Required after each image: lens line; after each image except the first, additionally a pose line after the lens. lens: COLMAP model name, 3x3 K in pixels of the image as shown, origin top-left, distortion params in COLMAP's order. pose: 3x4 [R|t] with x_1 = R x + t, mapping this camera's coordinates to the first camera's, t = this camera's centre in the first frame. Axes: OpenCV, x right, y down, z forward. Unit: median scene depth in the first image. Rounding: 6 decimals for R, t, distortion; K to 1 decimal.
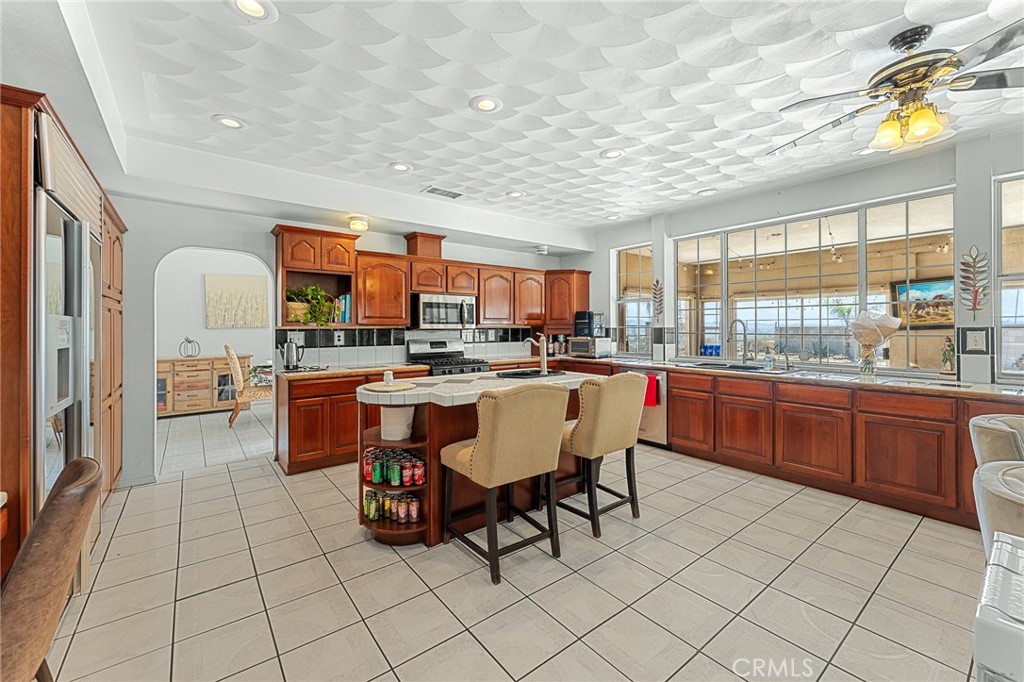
lens RADIAL K [[411.8, 0, 511.4], [0, 411.8, 333.4], [0, 0, 1]] dist [-0.000925, 0.000069]
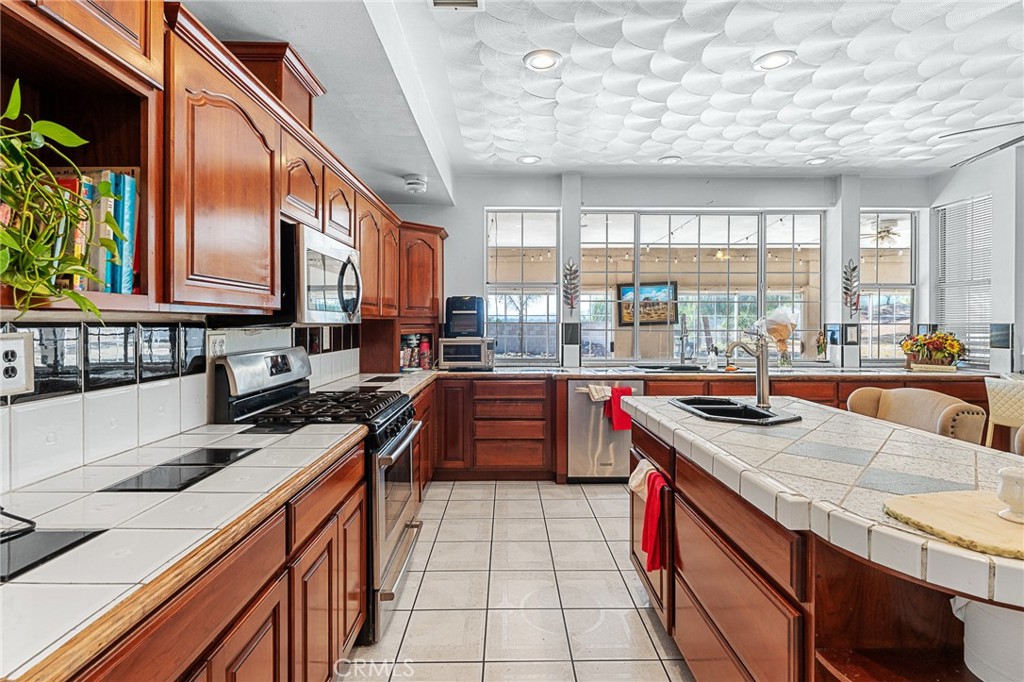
lens RADIAL K [[490.2, 0, 520.1], [0, 490.2, 326.2], [0, 0, 1]] dist [0.031568, 0.000201]
pose [[0.582457, -0.000833, 0.812861, -0.418393], [0.007209, 0.999965, -0.004141, -0.005015], [-0.812830, 0.008271, 0.582443, 0.552321]]
